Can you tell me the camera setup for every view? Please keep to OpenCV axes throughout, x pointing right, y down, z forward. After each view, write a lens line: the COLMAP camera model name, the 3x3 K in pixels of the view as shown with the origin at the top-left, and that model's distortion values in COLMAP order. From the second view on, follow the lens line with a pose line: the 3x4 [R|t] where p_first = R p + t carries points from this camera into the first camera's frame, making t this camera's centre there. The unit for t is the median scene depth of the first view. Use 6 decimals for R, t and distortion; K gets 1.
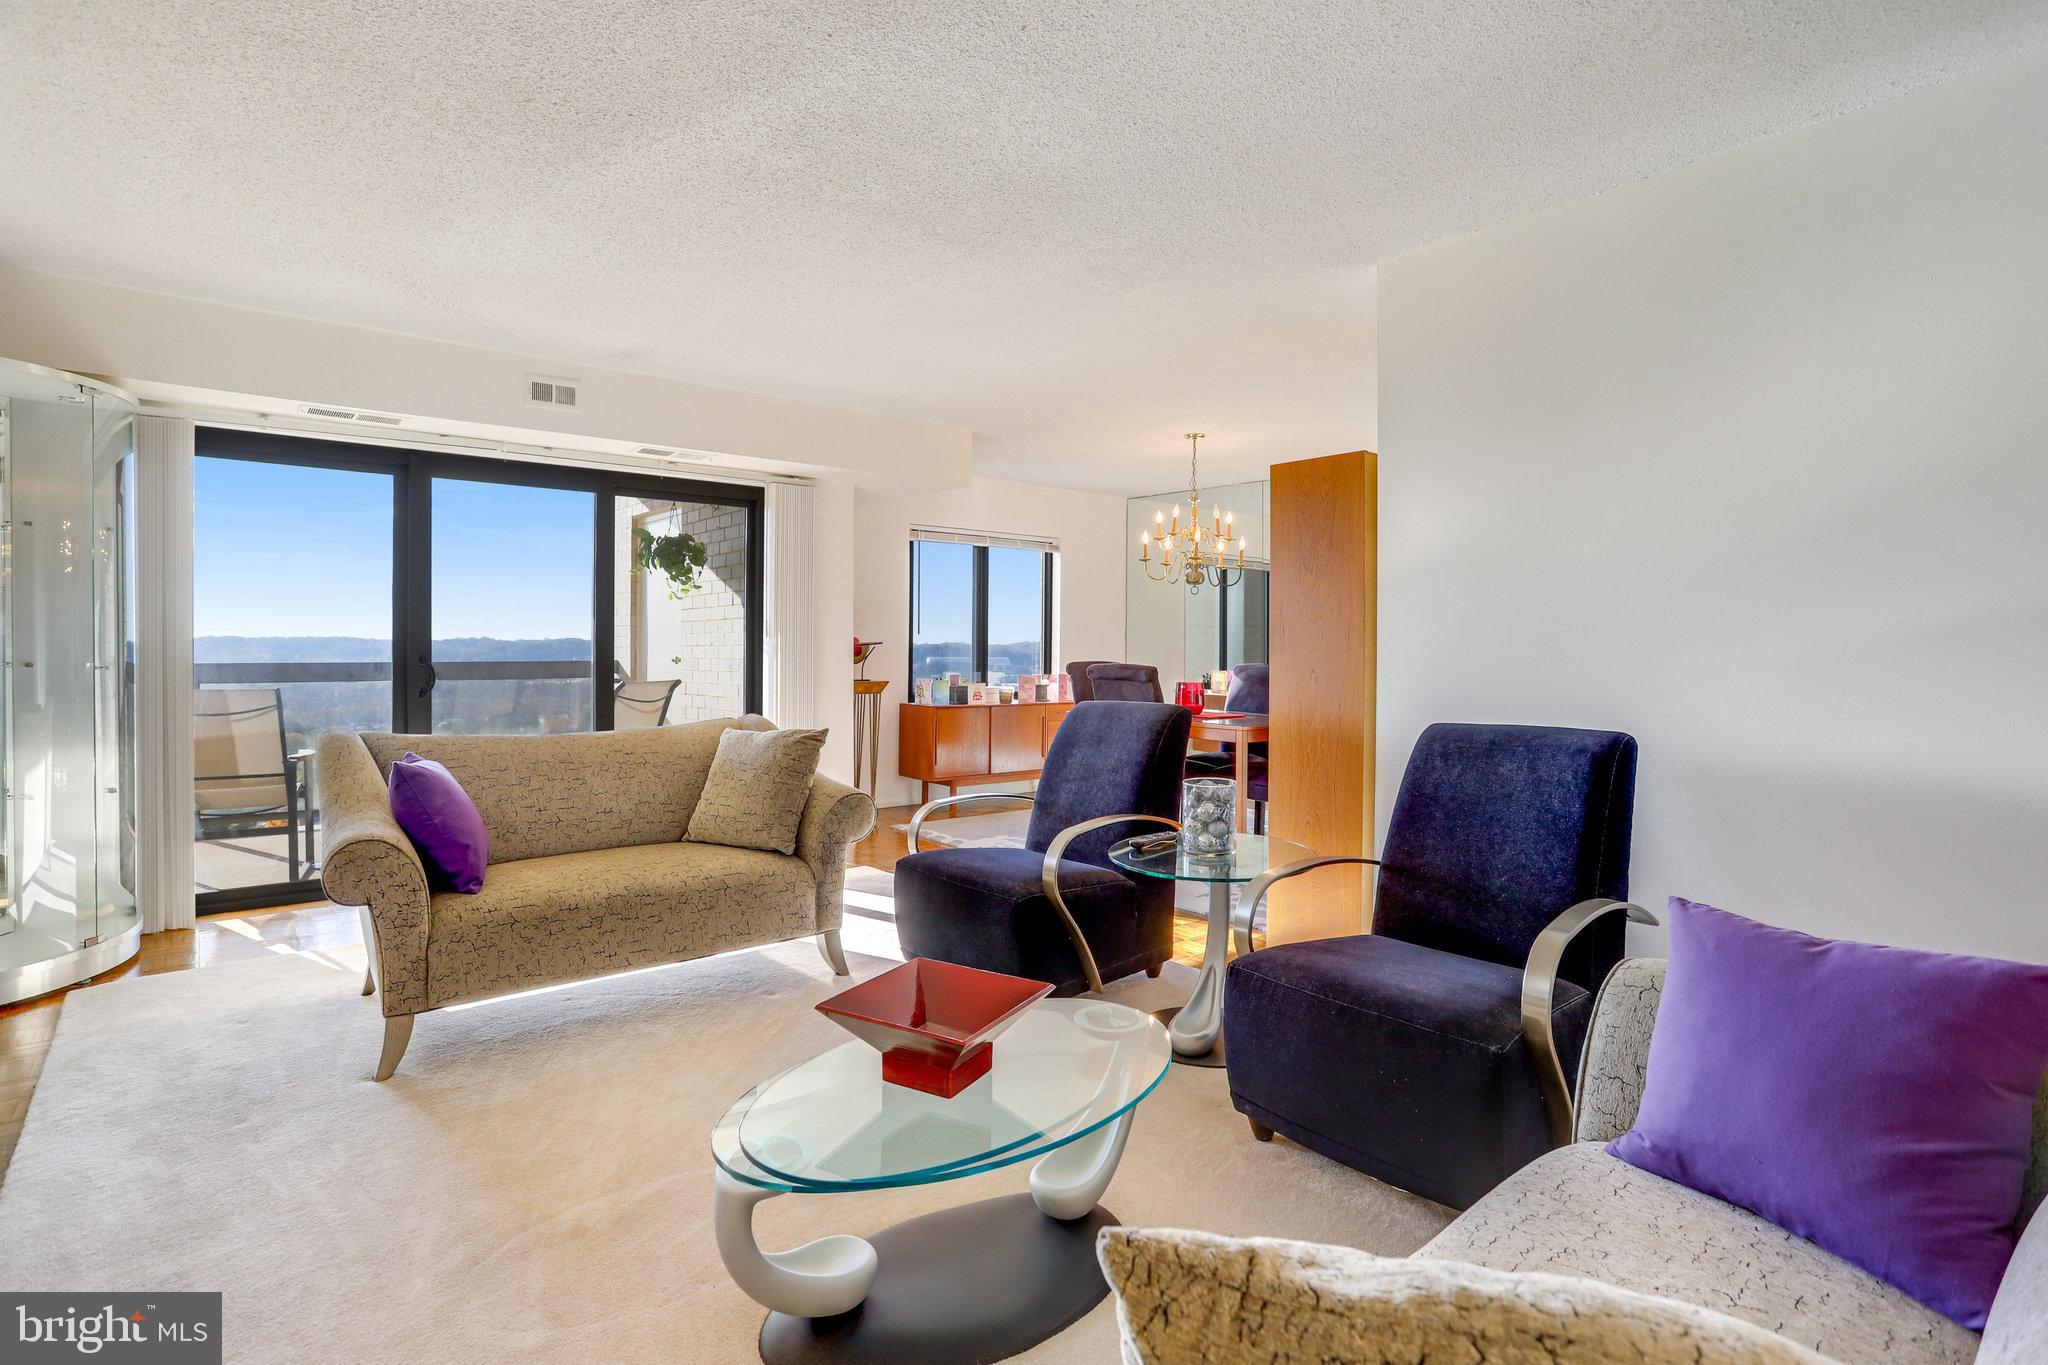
lens RADIAL K [[1004.7, 0, 1018.8], [0, 1004.7, 648.8], [0, 0, 1]] dist [-0.047748, 0.018700]
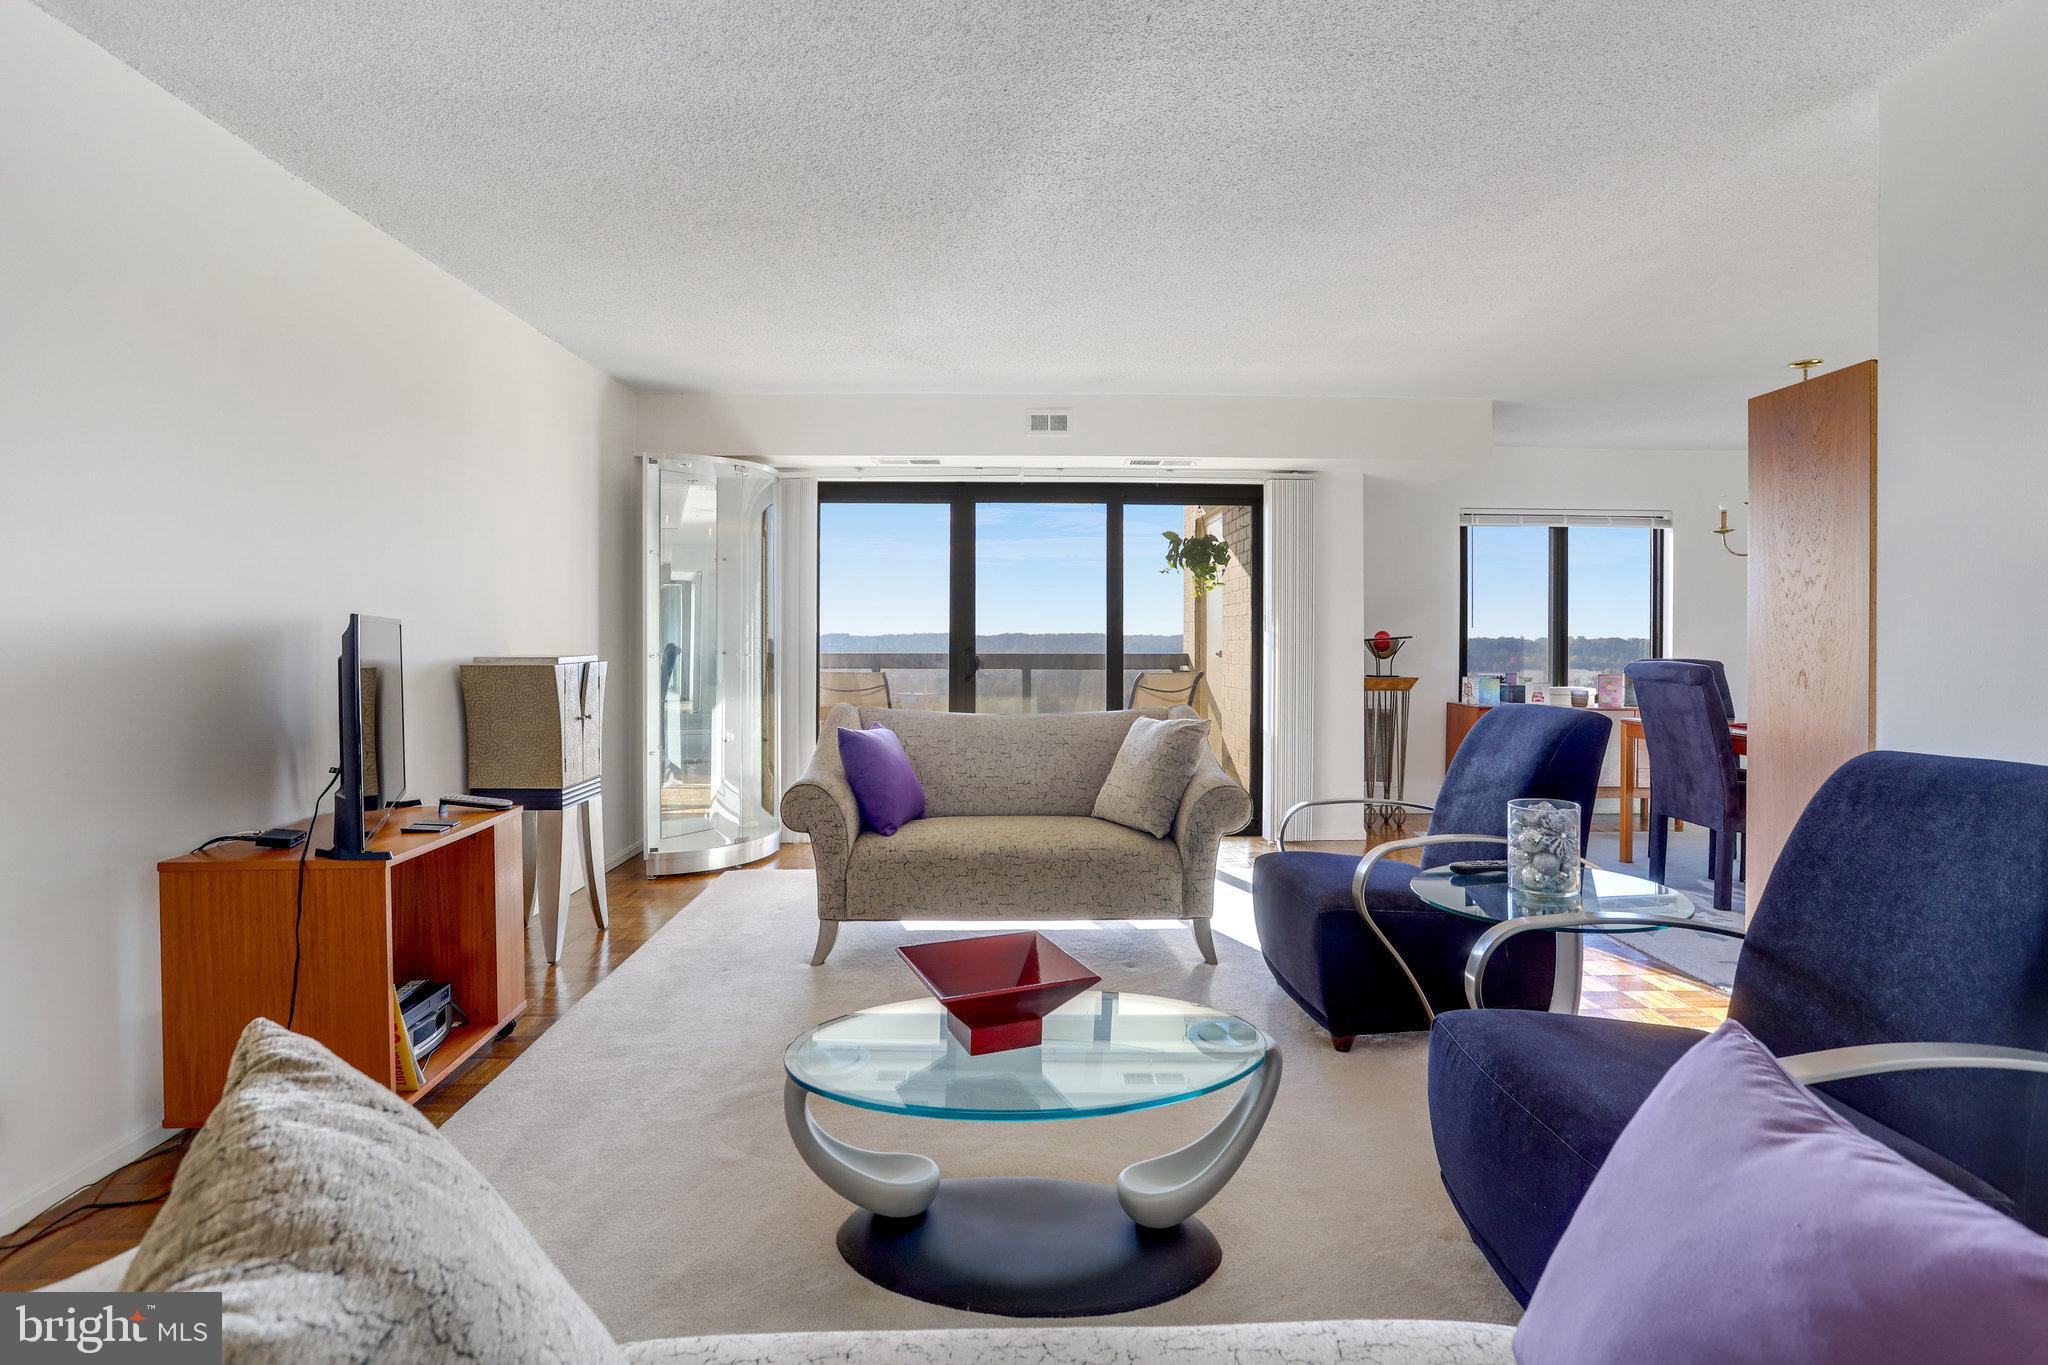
lens RADIAL K [[1004.7, 0, 1017.9], [0, 1004.7, 627.8], [0, 0, 1]] dist [-0.047748, 0.018700]
pose [[0.778829, -0.008430, -0.627179, 0.313601], [-0.001788, 0.999876, -0.015660, 0.001549], [0.627233, 0.013318, 0.778718, 0.085982]]
